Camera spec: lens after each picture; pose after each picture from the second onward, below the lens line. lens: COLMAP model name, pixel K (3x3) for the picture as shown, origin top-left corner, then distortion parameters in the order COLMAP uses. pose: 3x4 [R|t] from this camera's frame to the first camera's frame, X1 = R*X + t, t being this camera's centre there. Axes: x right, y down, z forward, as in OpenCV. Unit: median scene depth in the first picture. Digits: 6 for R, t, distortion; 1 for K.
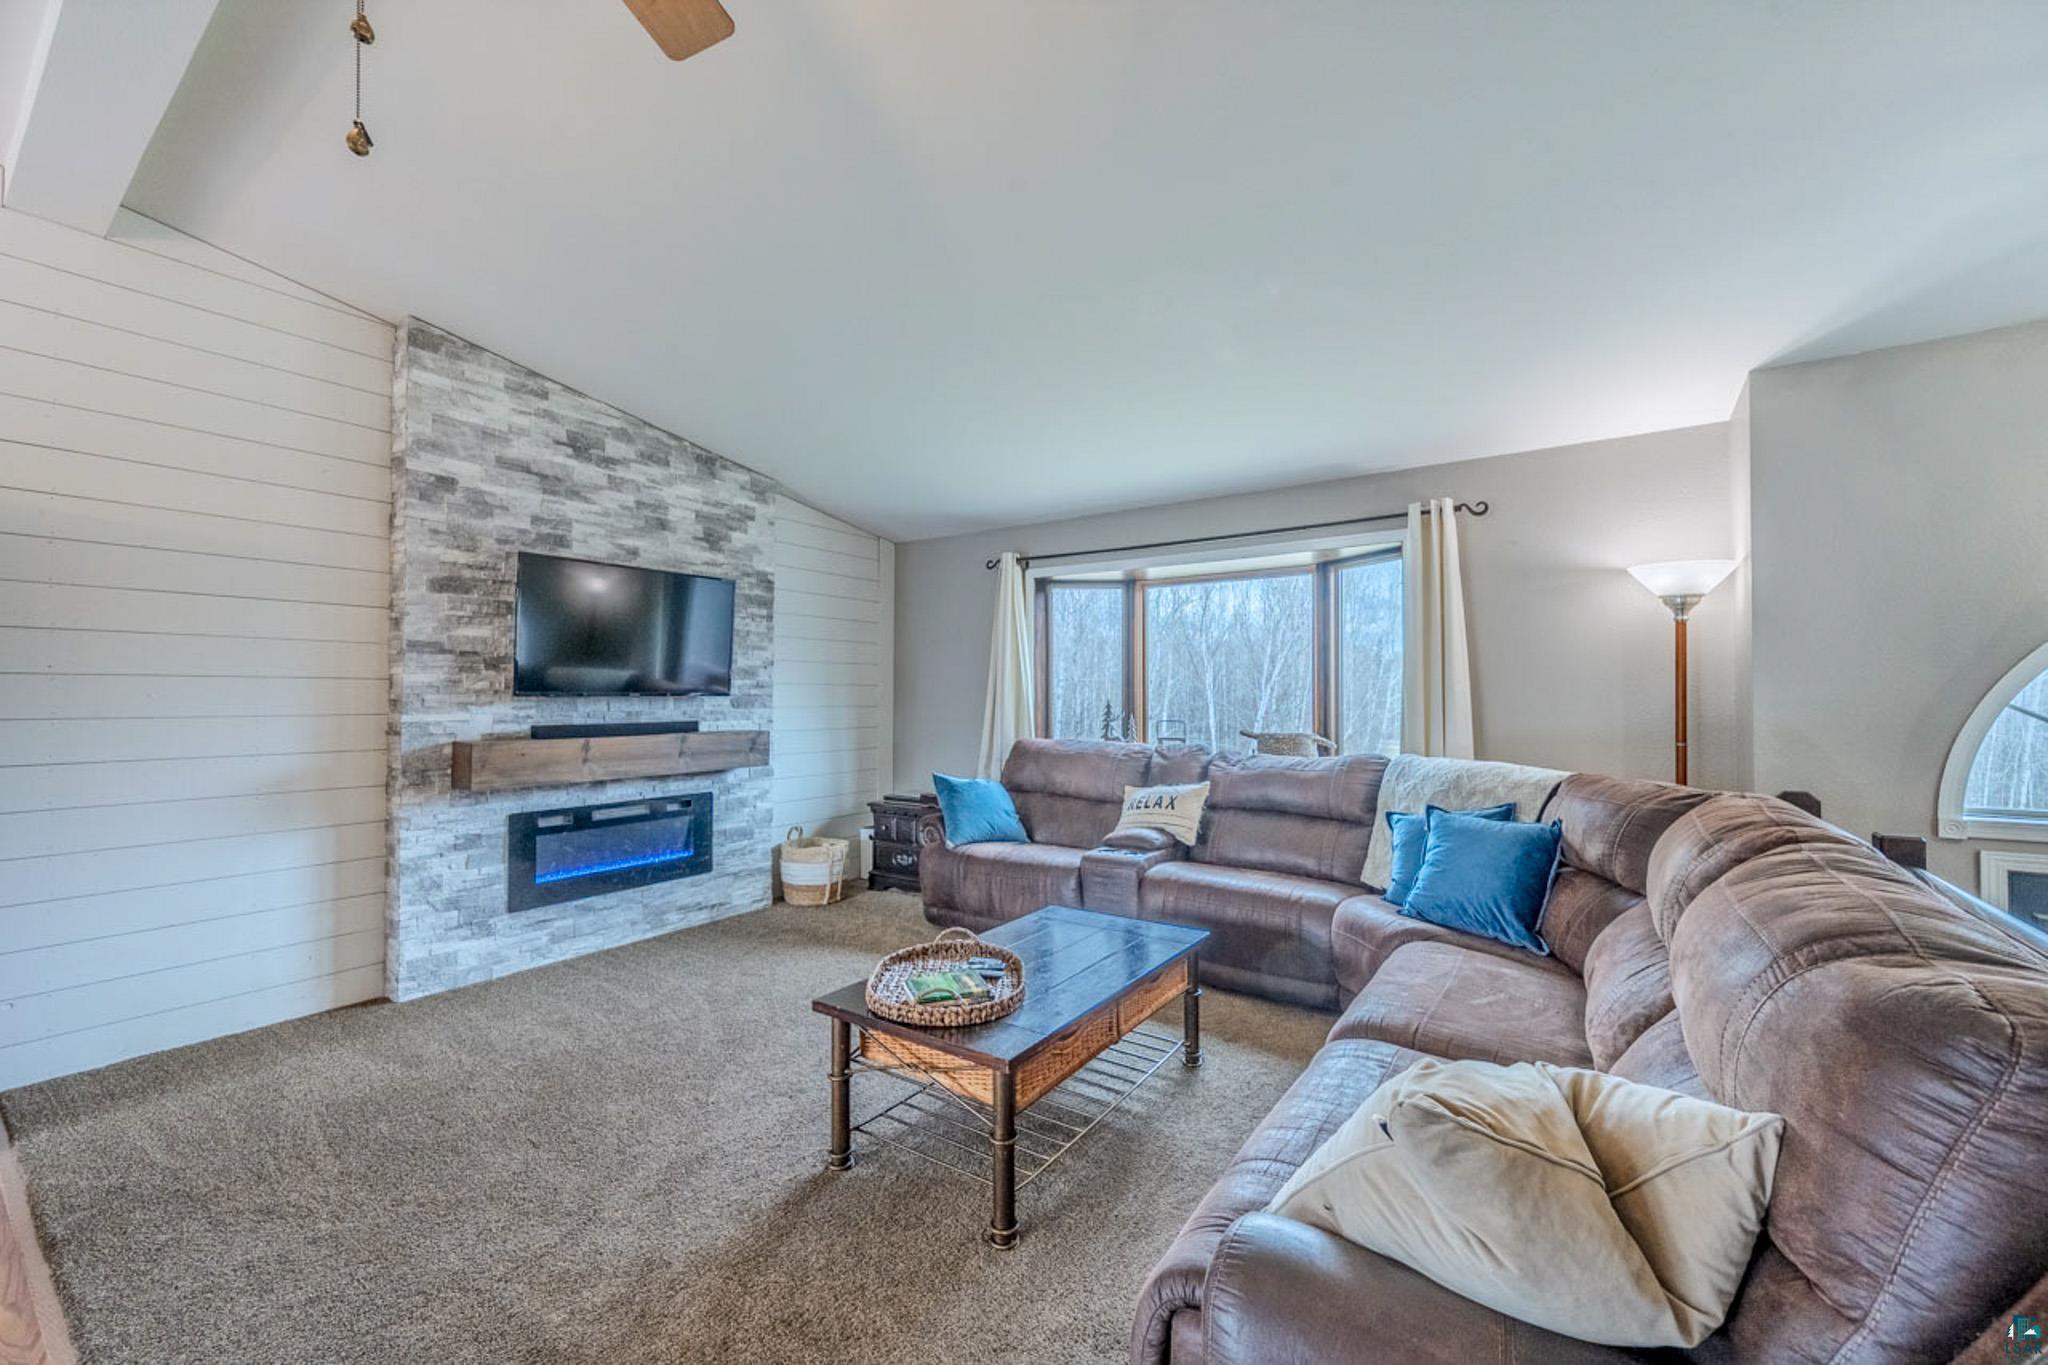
lens RADIAL K [[804.0, 0, 1021.0], [0, 804.0, 685.2], [0, 0, 1]] dist [-0.001379, 0.000100]
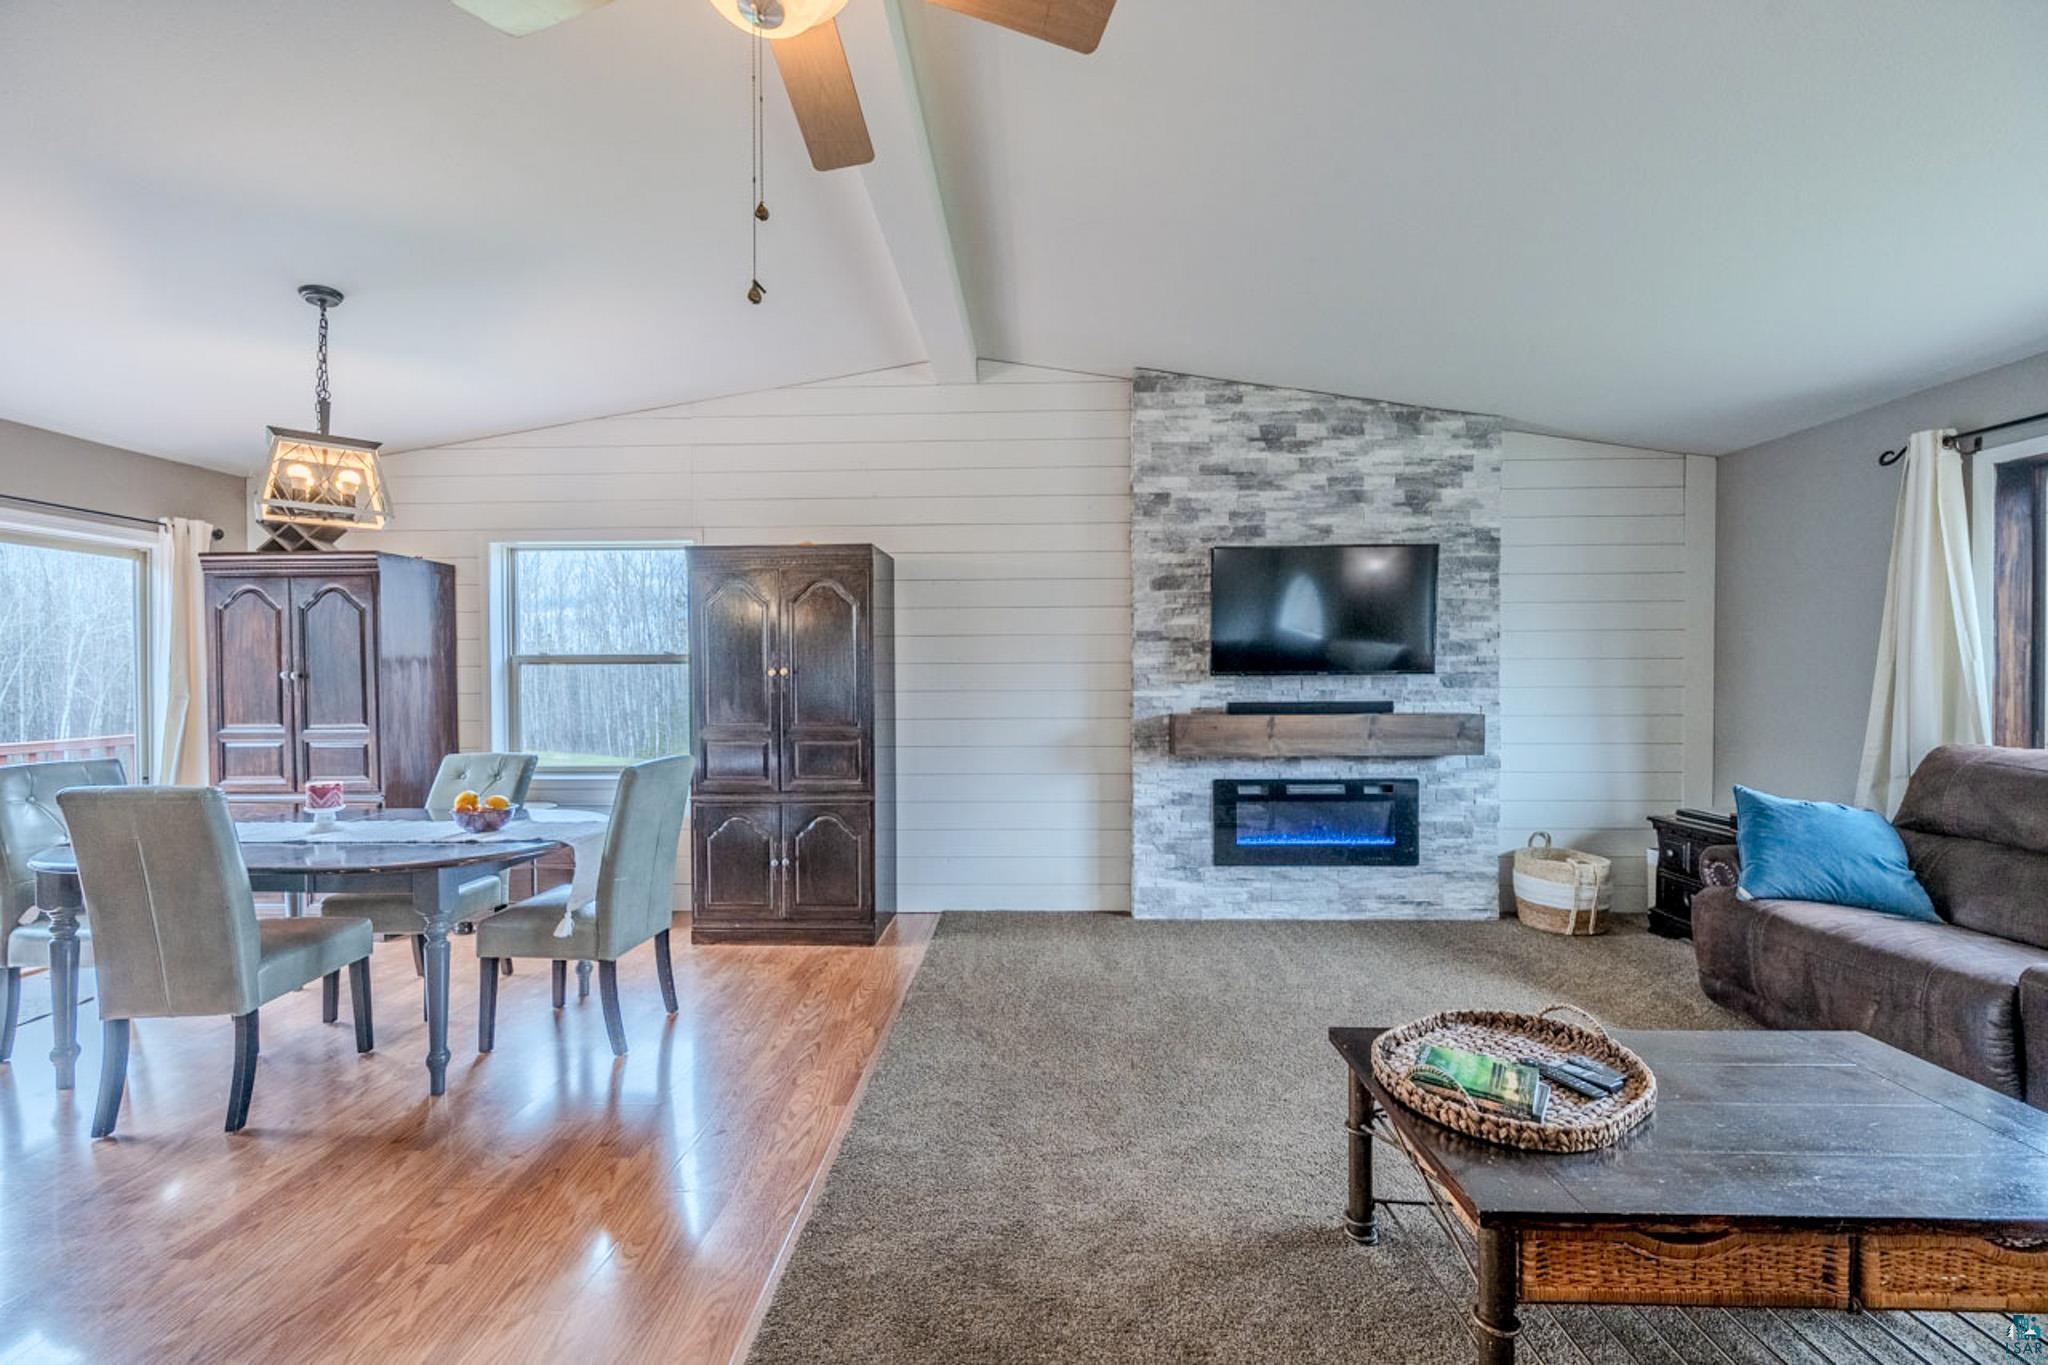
lens RADIAL K [[804.0, 0, 1021.4], [0, 804.0, 684.0], [0, 0, 1]] dist [-0.001379, 0.000100]
pose [[0.545395, 0.005708, -0.838160, 0.160352], [0.016663, 0.999705, 0.017650, 0.000973], [0.838014, -0.023592, 0.545139, 0.147995]]
